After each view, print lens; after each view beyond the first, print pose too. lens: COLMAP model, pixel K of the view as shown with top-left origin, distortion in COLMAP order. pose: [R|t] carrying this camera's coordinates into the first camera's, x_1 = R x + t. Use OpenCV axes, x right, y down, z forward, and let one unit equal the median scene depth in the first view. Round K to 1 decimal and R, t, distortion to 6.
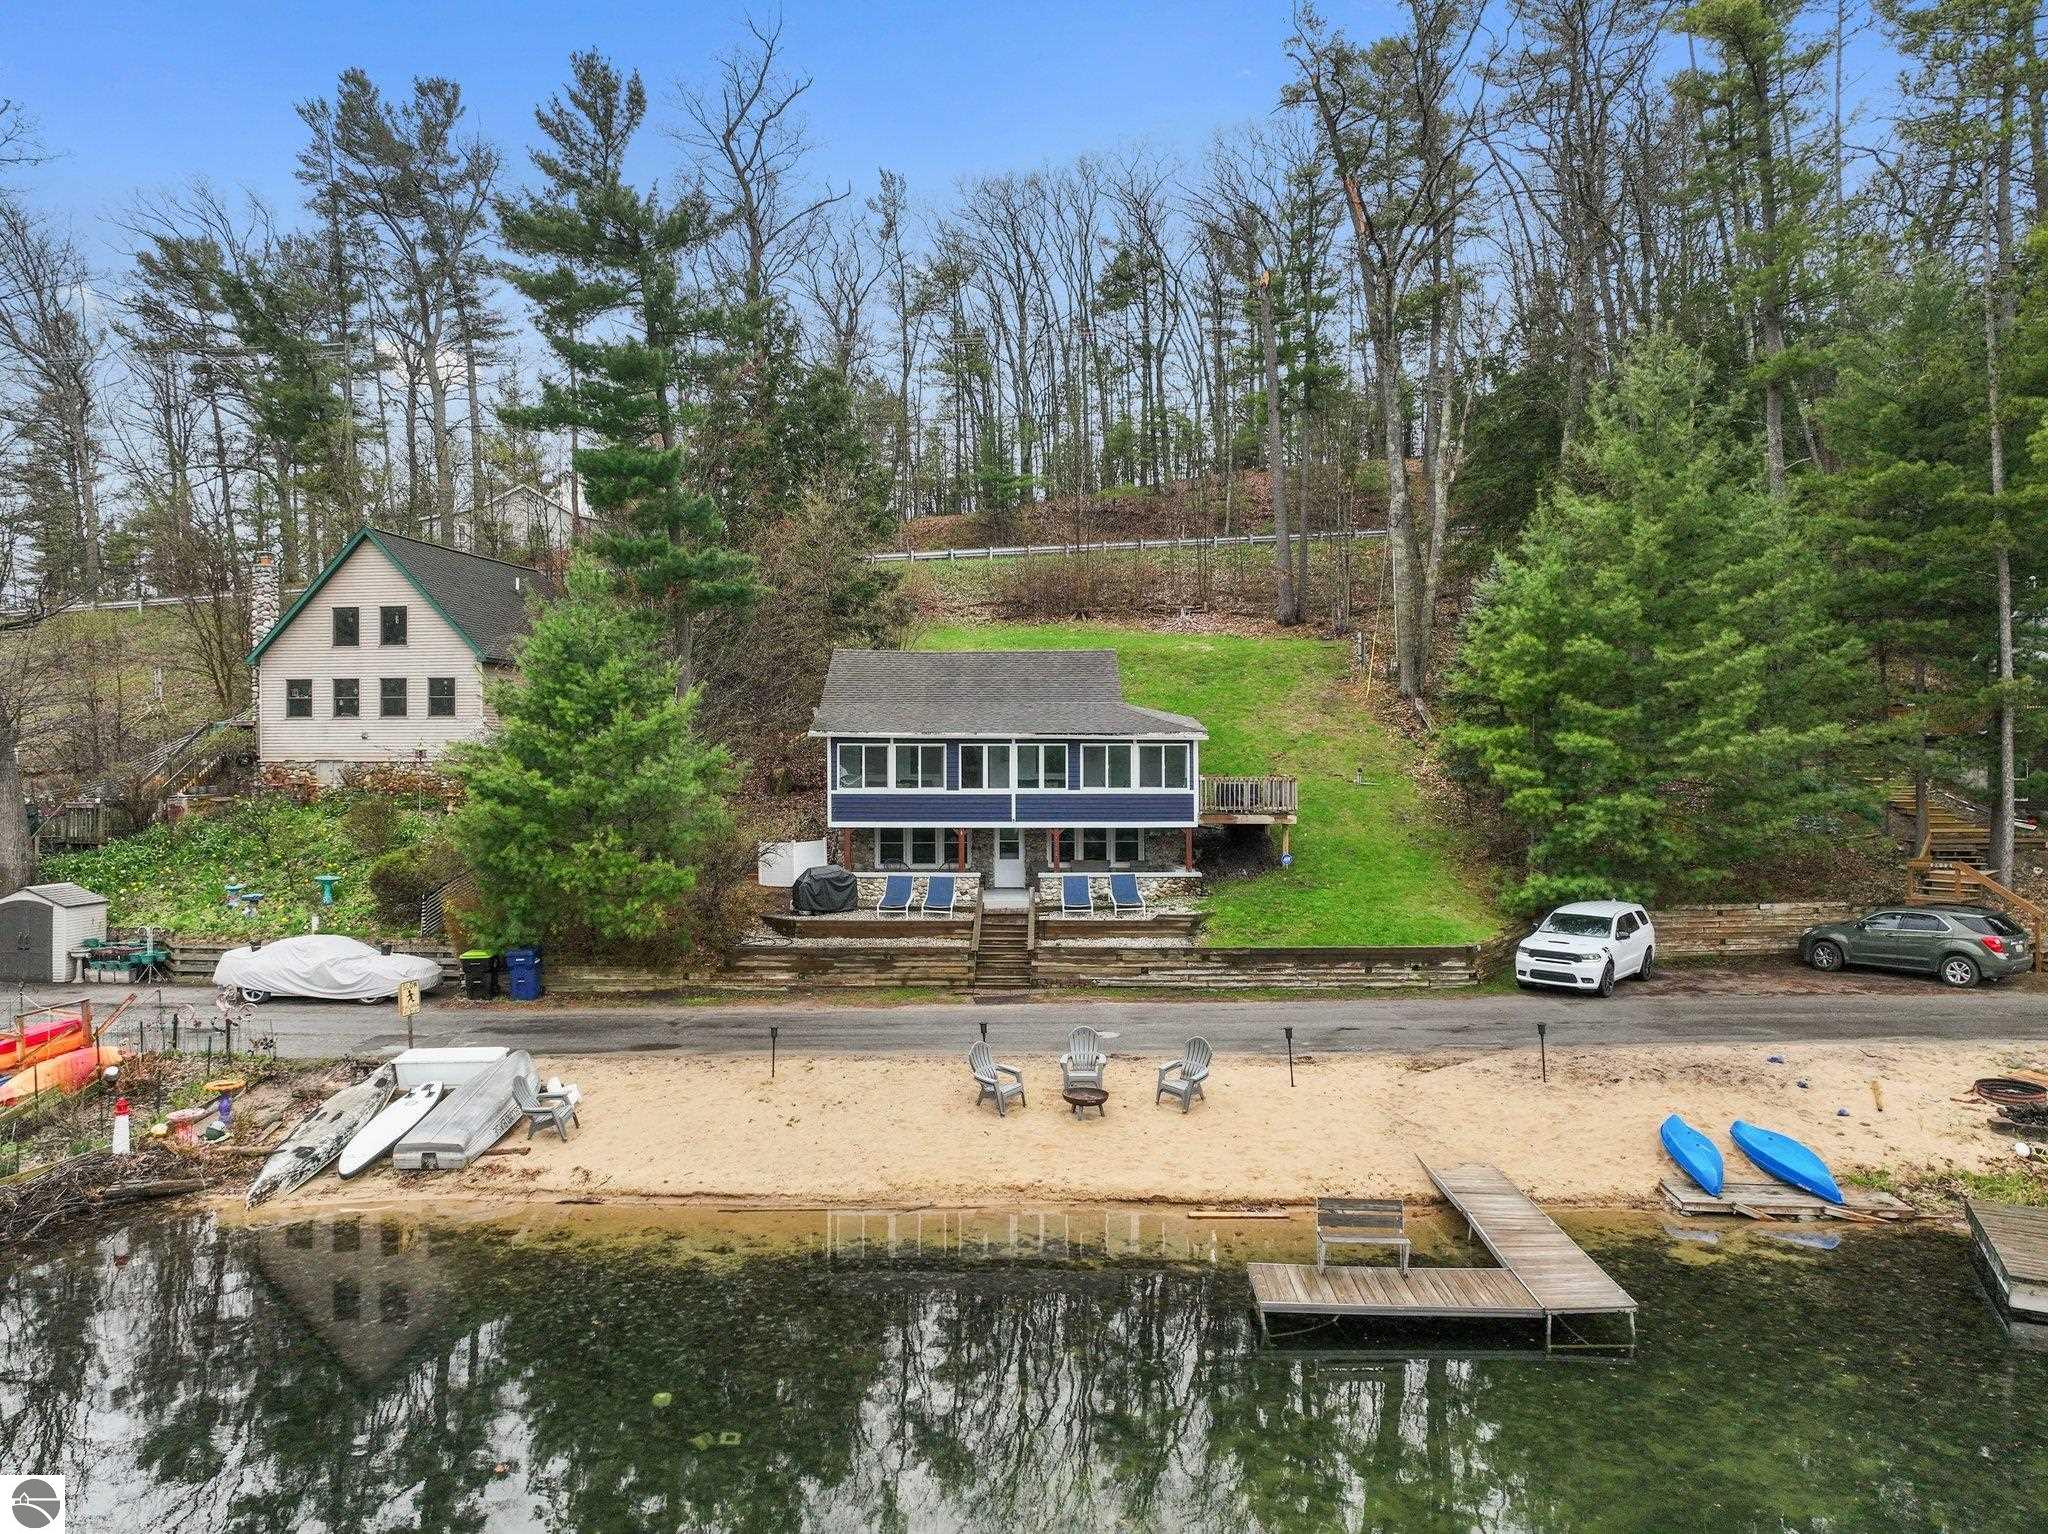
lens RADIAL K [[1450.0, 0, 1026.7], [0, 1450.0, 767.8], [0, 0, 1]] dist [-0.002612, 0.021841]
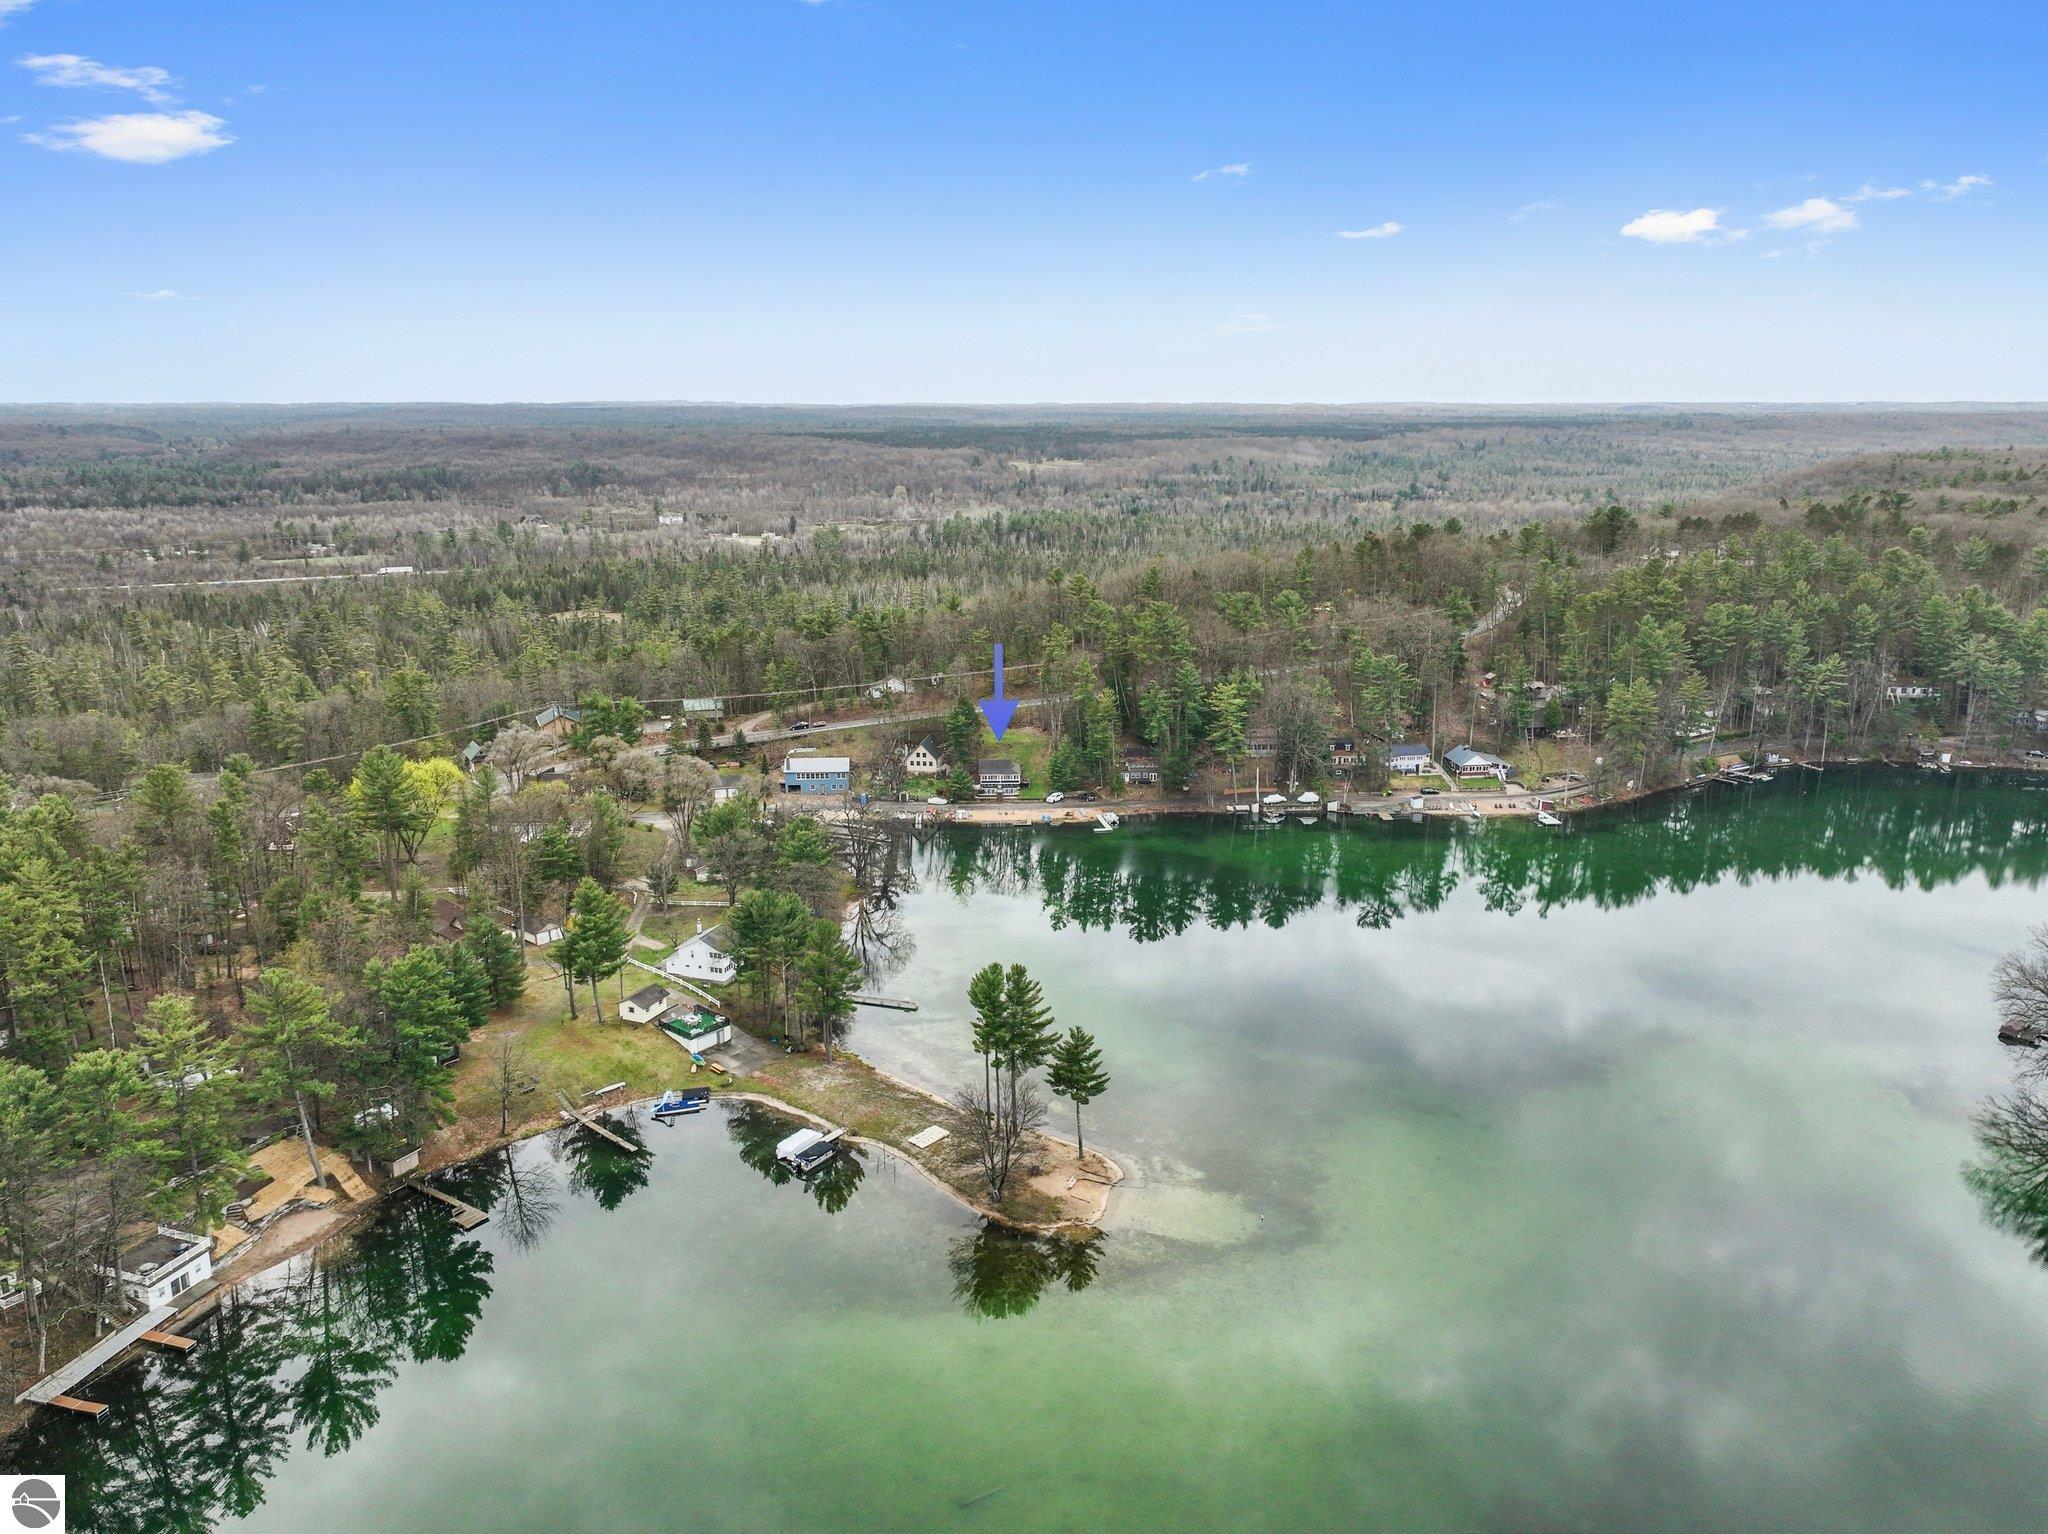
lens RADIAL K [[1450.0, 0, 1024.2], [0, 1450.0, 767.2], [0, 0, 1]] dist [-0.002612, 0.021841]
pose [[0.998102, -0.012059, 0.060395, -0.477211], [-0.003685, 0.967190, 0.254026, -2.806694], [-0.061476, -0.253766, 0.965310, -9.267681]]
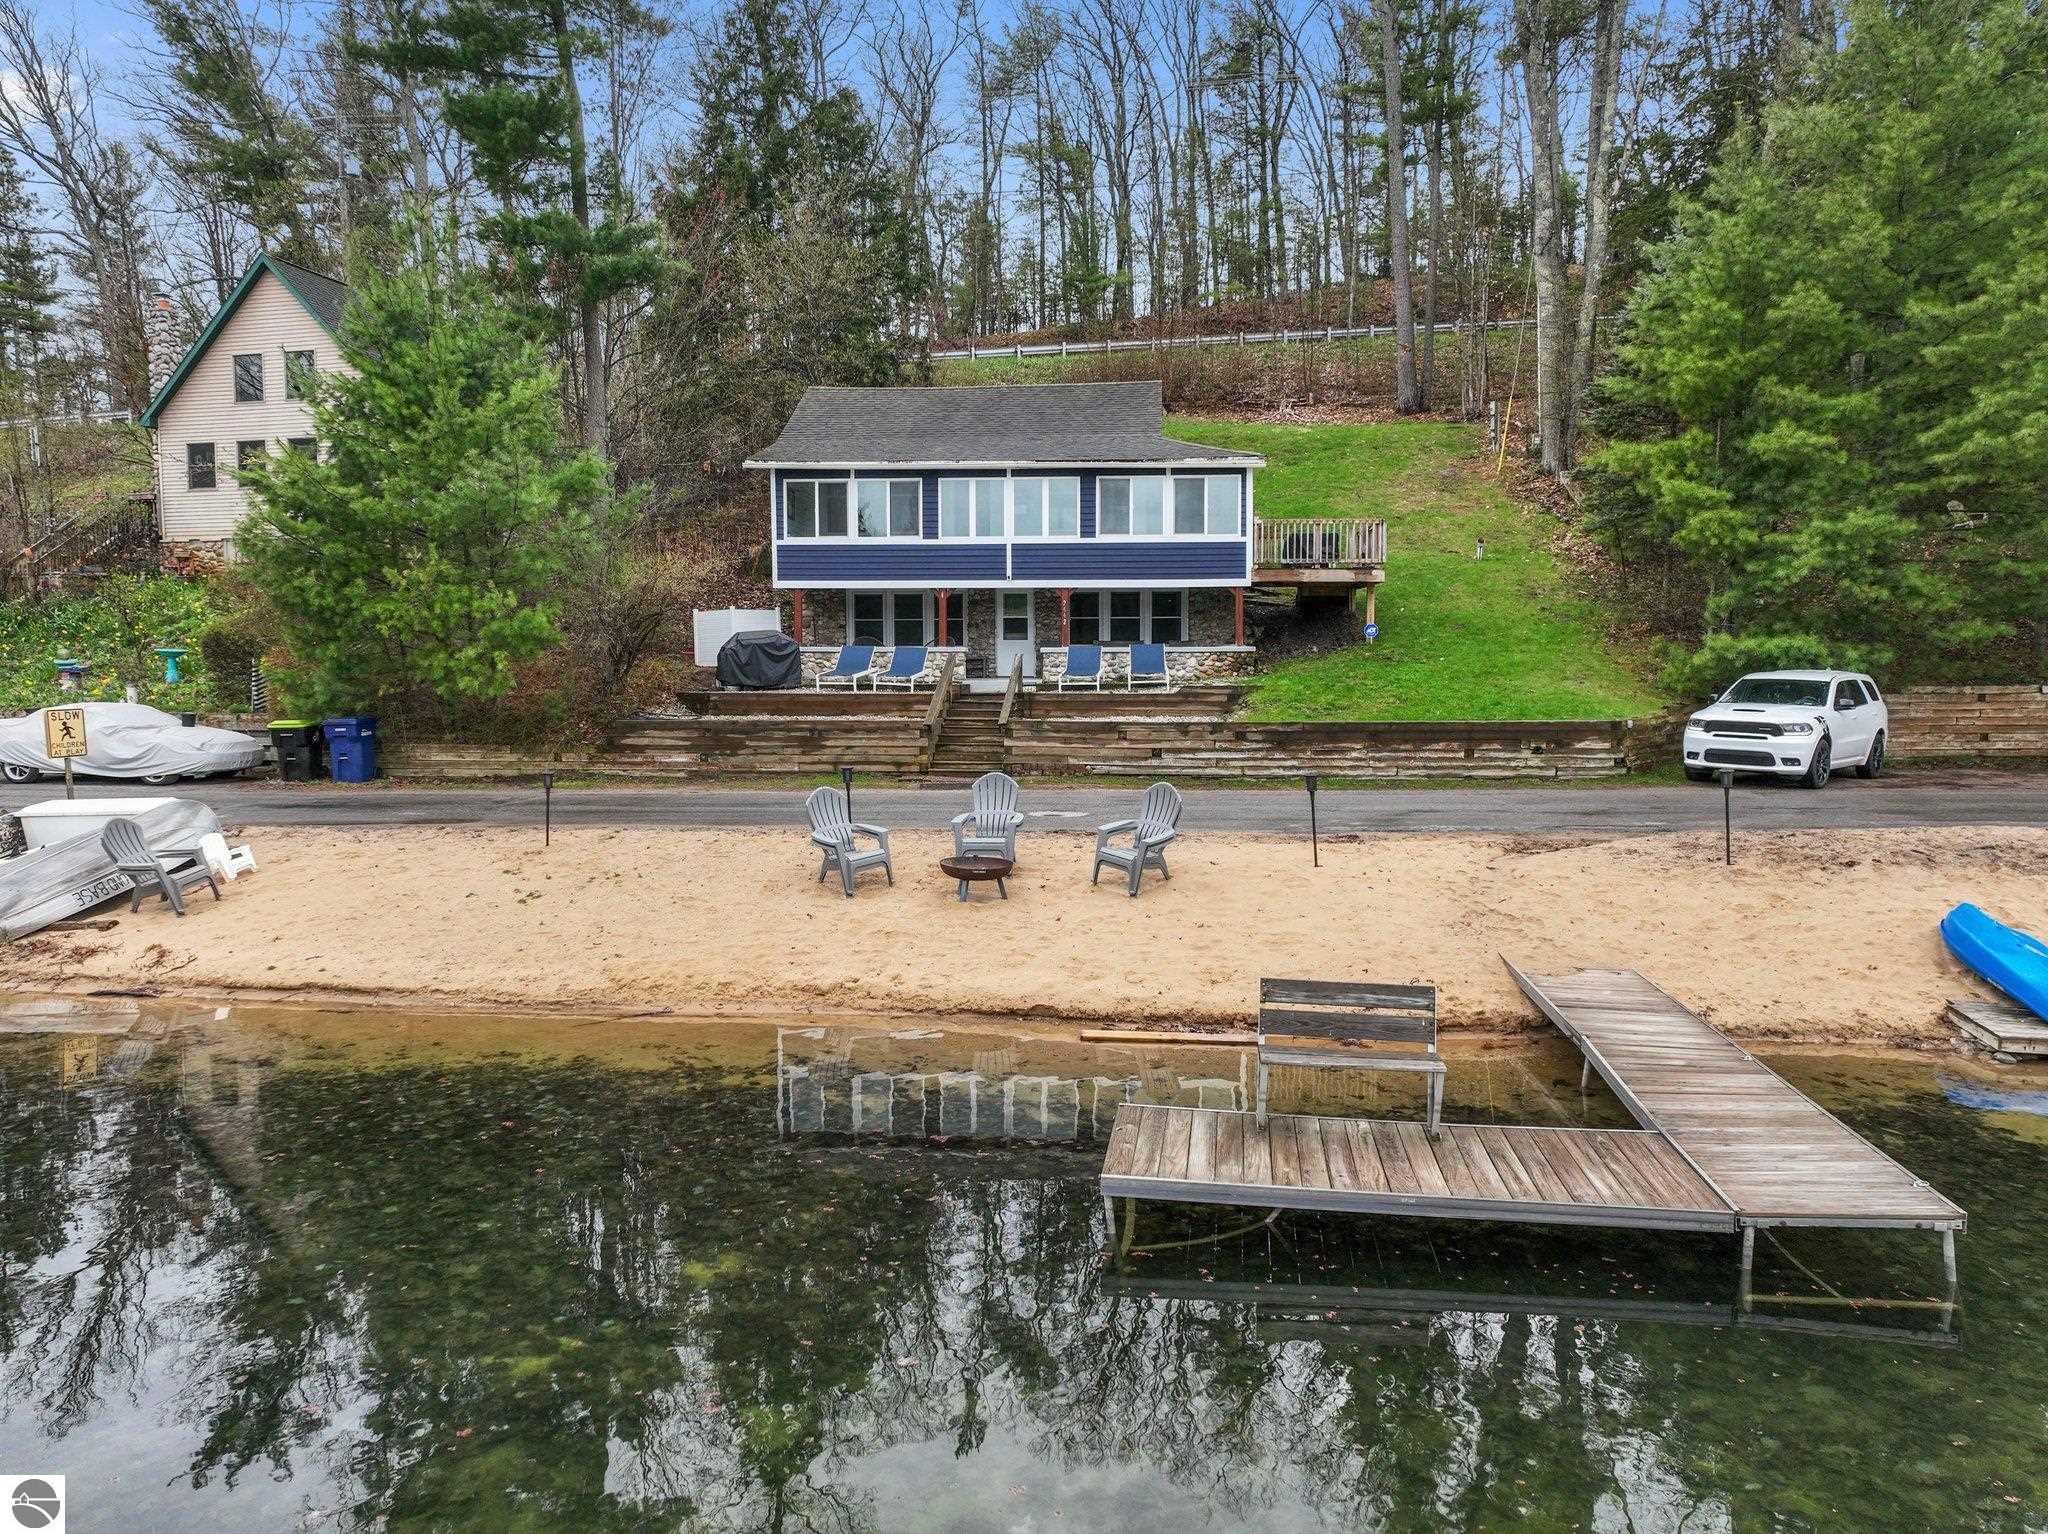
lens RADIAL K [[1450.0, 0, 1023.1], [0, 1450.0, 766.6], [0, 0, 1]] dist [-0.002612, 0.021841]
pose [[0.994804, 0.007818, -0.101505, 0.085875], [-0.001481, 0.998052, 0.062362, 0.098043], [0.101795, -0.061888, 0.992878, 0.255617]]
